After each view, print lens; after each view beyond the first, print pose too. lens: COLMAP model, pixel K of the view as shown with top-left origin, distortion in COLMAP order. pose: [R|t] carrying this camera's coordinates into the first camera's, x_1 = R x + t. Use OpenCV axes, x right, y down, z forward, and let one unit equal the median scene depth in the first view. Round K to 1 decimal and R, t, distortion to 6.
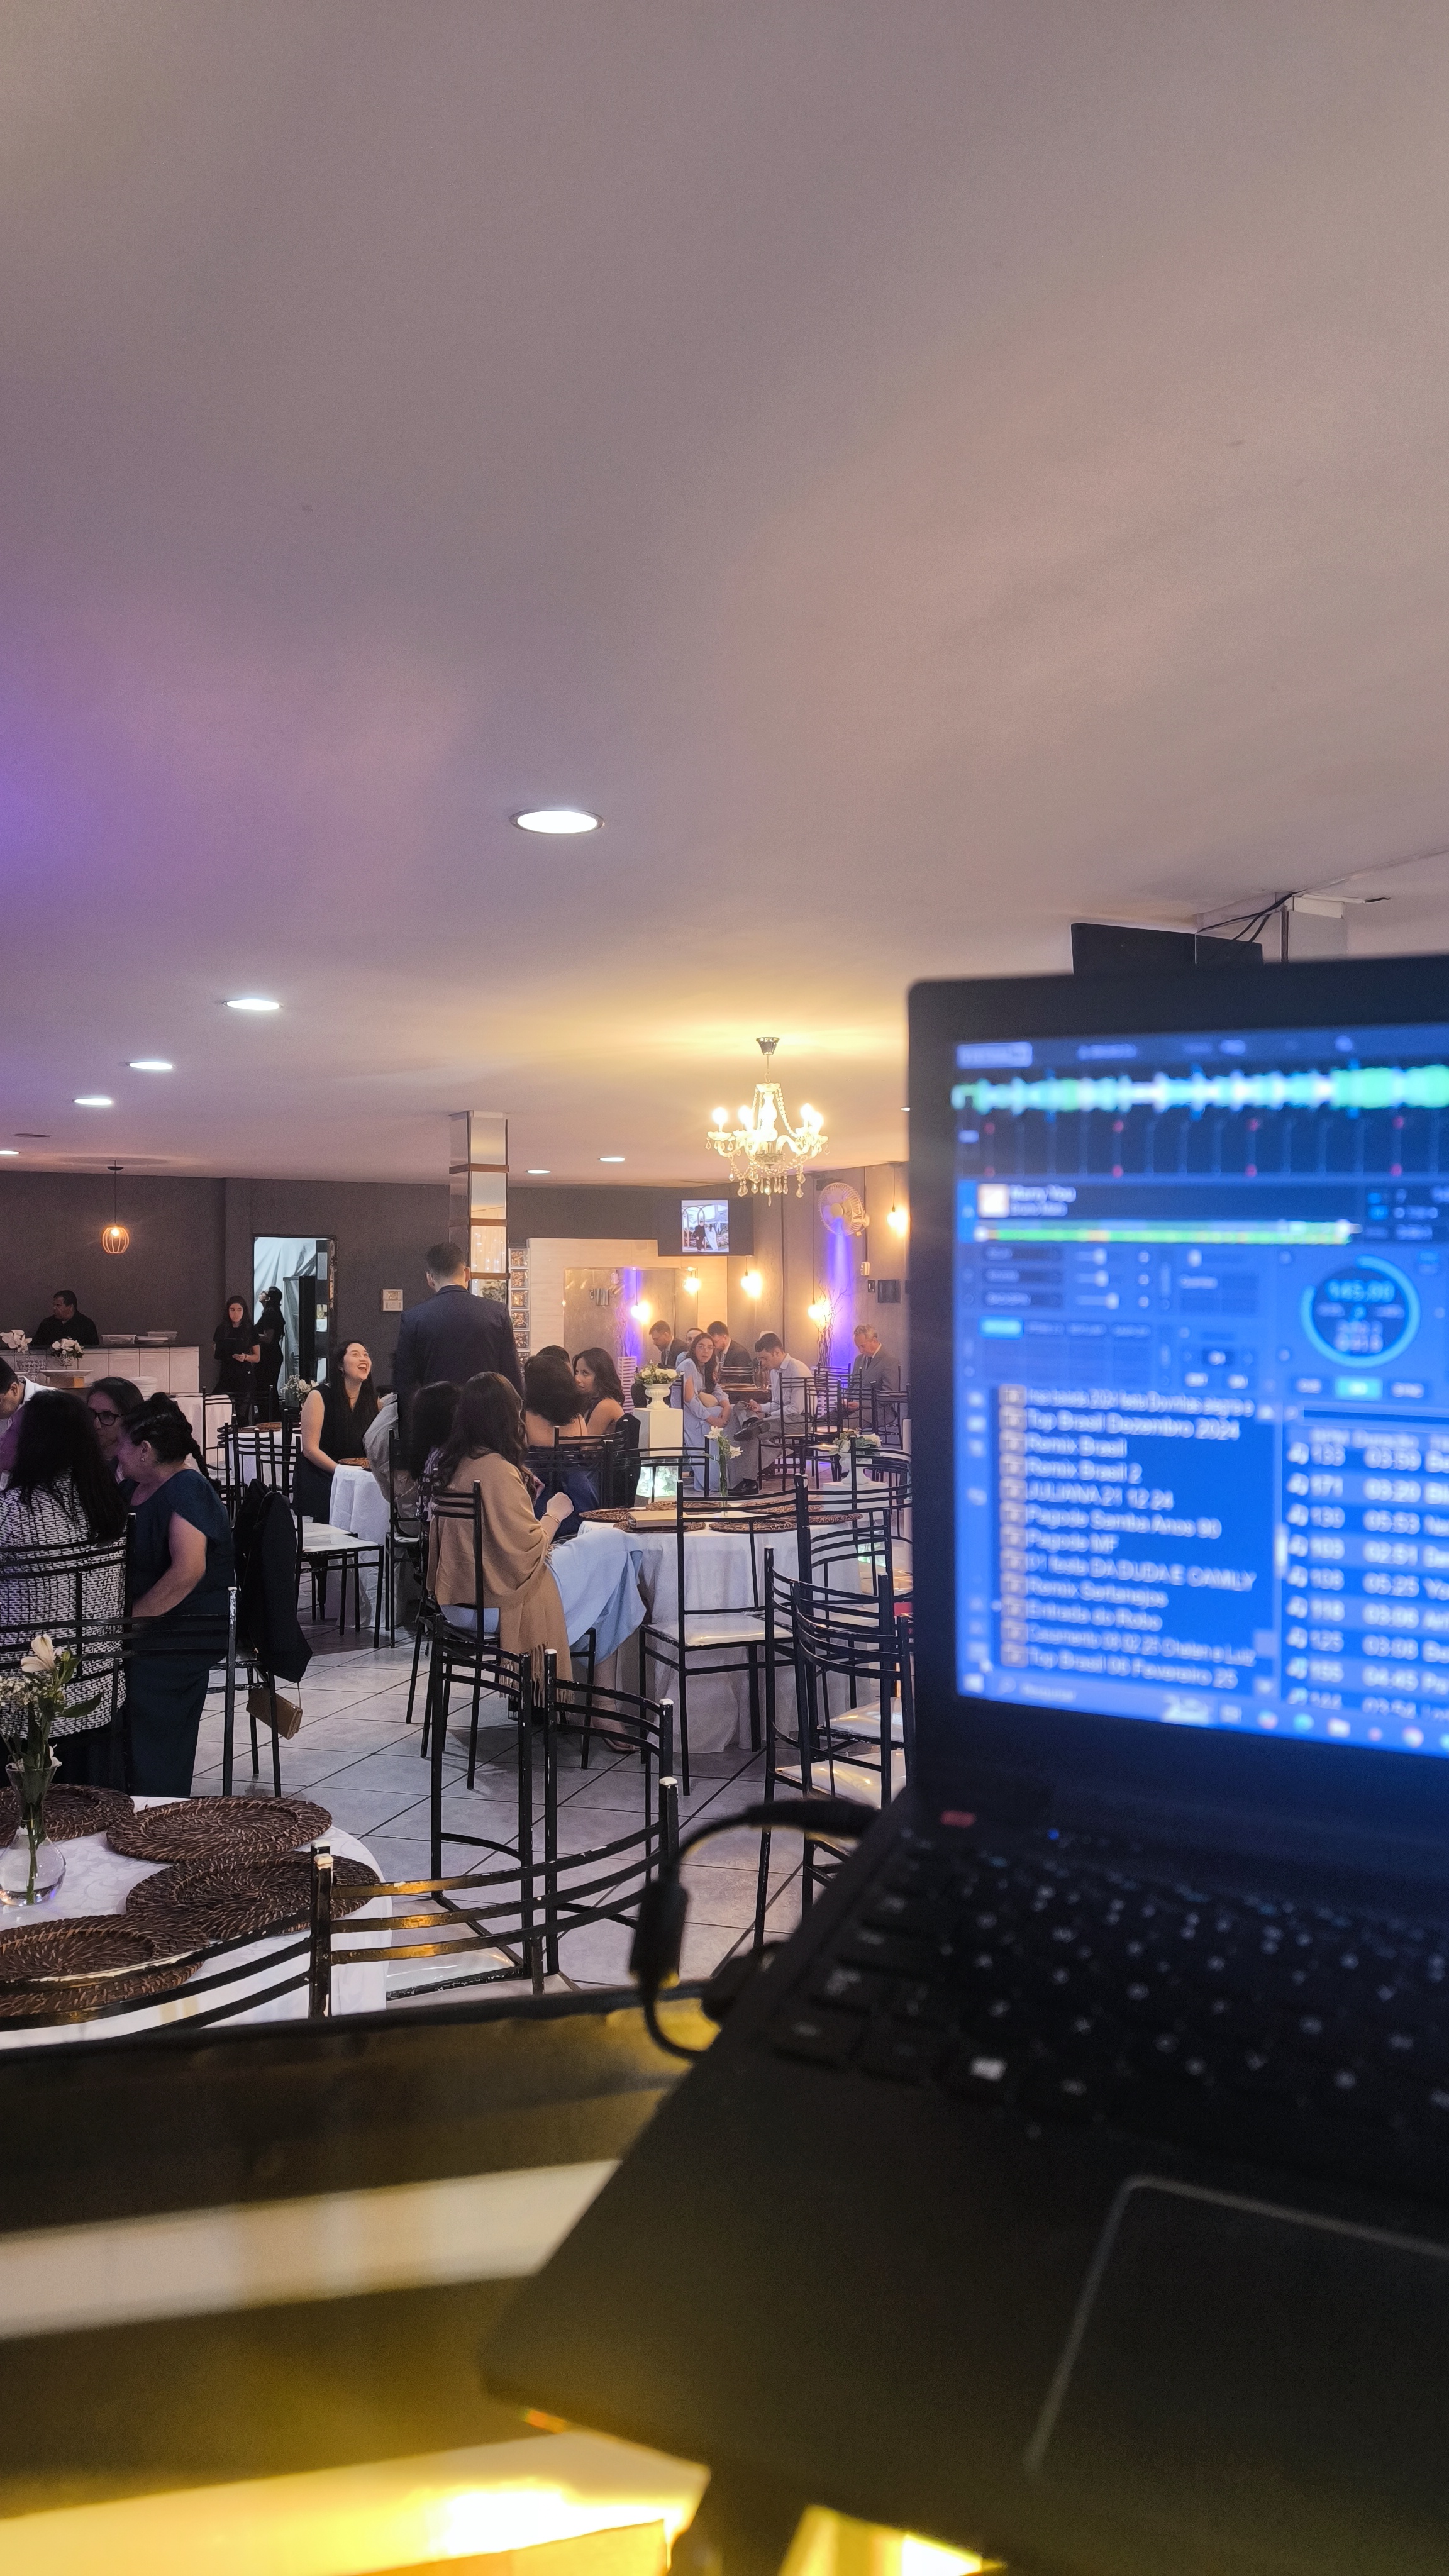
lens RADIAL K [[1809.6, 0, 776.1], [0, 1809.6, 1331.8], [0, 0, 1]] dist [0.068376, -0.047408]
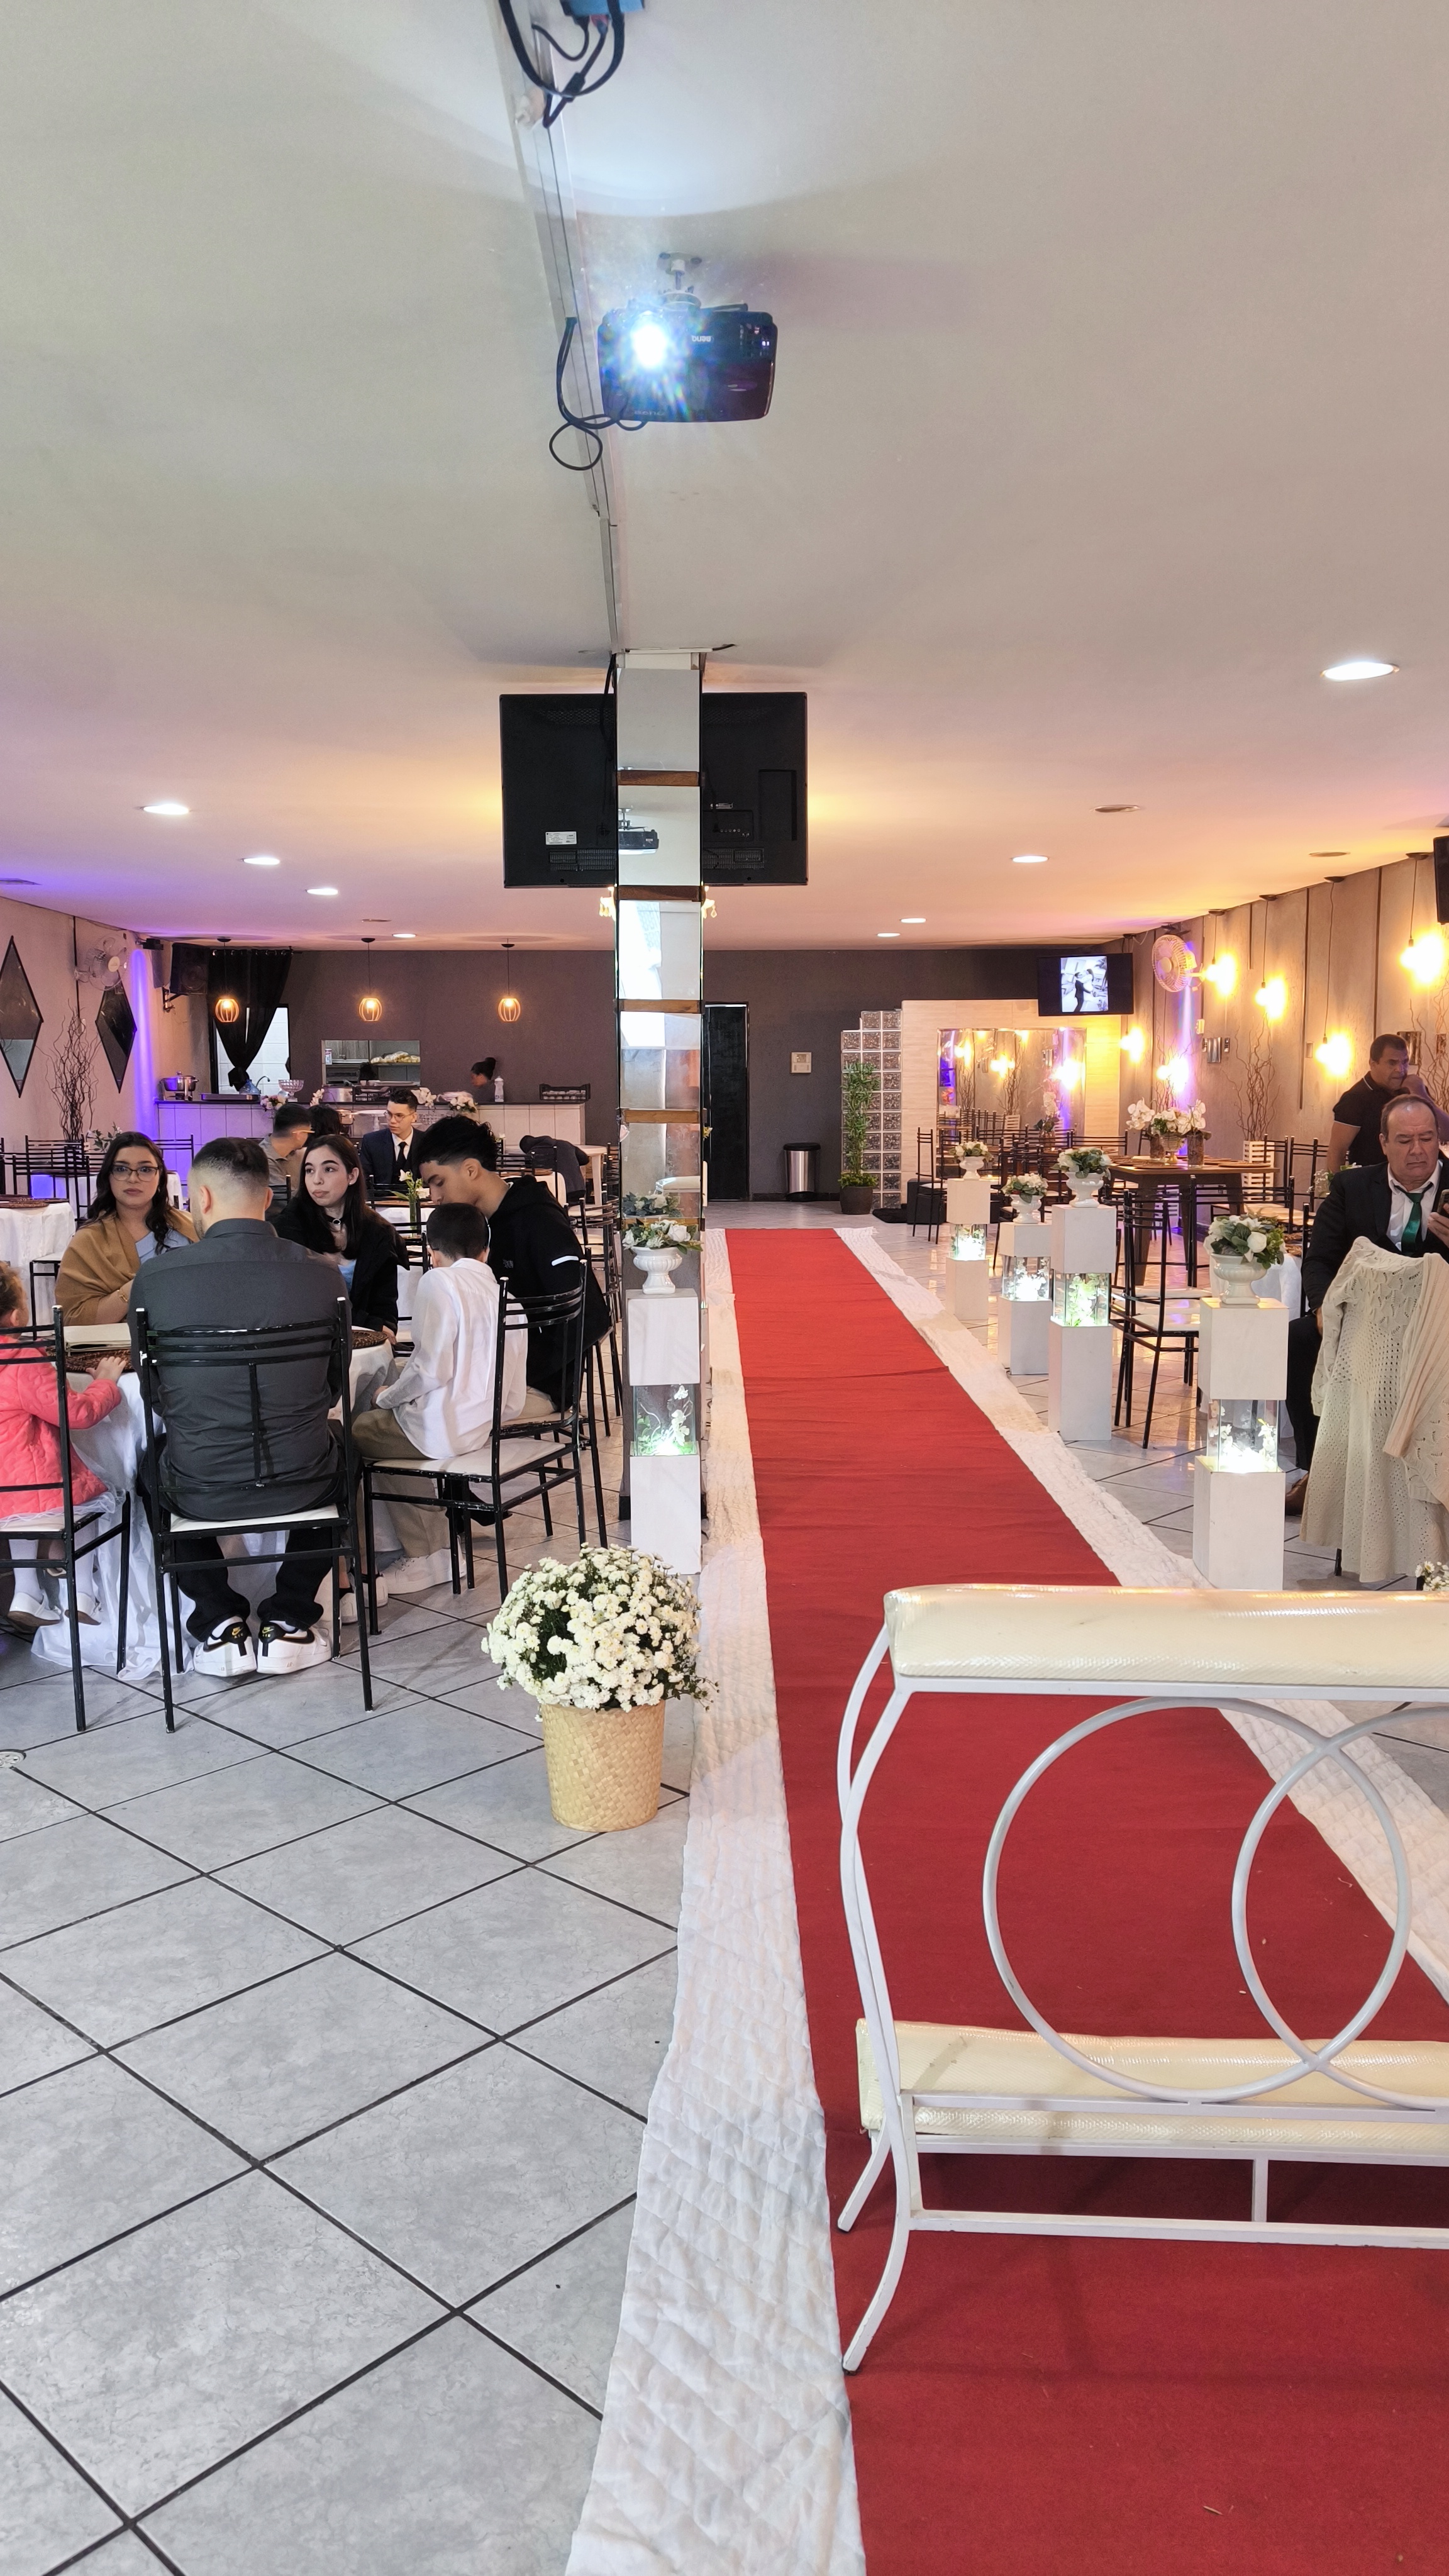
lens RADIAL K [[1809.6, 0, 699.1], [0, 1809.6, 1285.3], [0, 0, 1]] dist [0.068376, -0.047408]
pose [[0.888851, 0.055838, -0.454781, 3.518456], [-0.008270, 0.994340, 0.105921, 0.008929], [0.458121, -0.090387, 0.884282, 0.436297]]
